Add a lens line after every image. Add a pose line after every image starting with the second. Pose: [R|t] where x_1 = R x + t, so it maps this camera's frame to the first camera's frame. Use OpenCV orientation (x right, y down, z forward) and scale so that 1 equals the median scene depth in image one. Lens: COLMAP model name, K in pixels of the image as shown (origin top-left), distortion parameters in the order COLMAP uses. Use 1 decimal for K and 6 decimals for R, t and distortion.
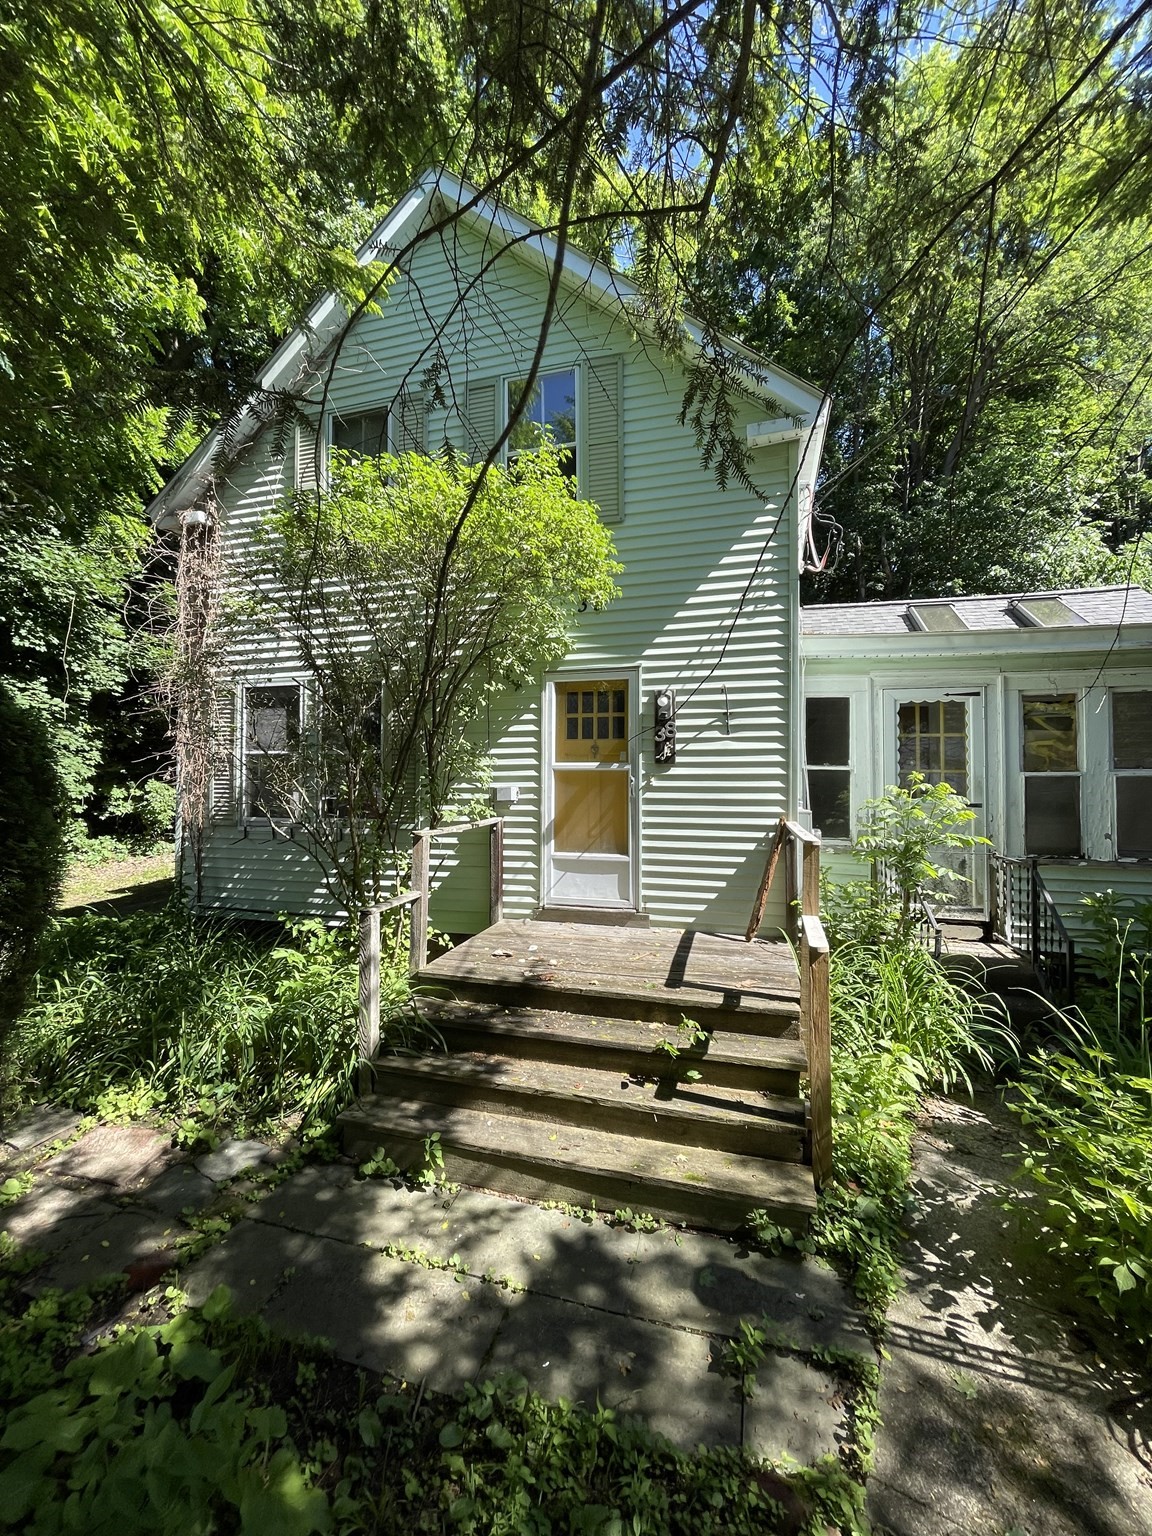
lens RADIAL K [[619.3, 0, 573.6], [0, 619.3, 764.6], [0, 0, 1]] dist [-0.003023, 0.002007]
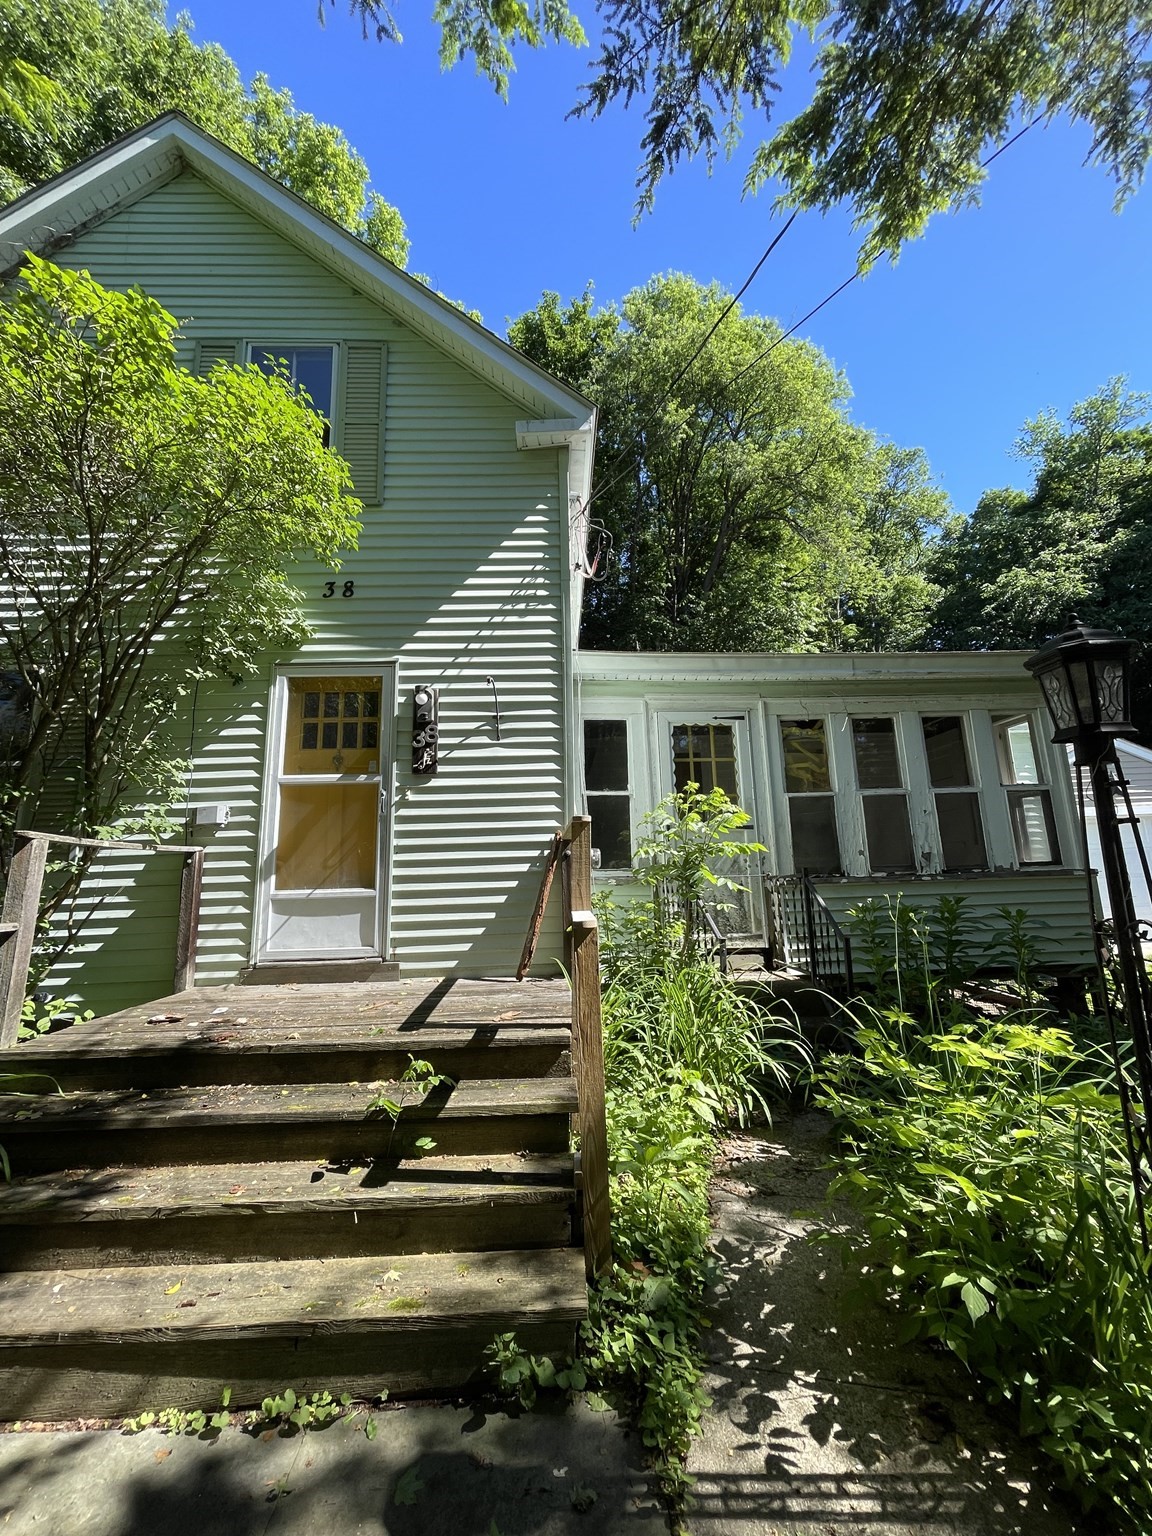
lens RADIAL K [[619.3, 0, 575.5], [0, 619.3, 770.3], [0, 0, 1]] dist [-0.003023, 0.002007]
pose [[0.950508, 0.032631, 0.308981, 0.098615], [0.020795, 0.985558, -0.168054, 0.162784], [-0.310002, 0.166162, 0.936103, 0.179423]]
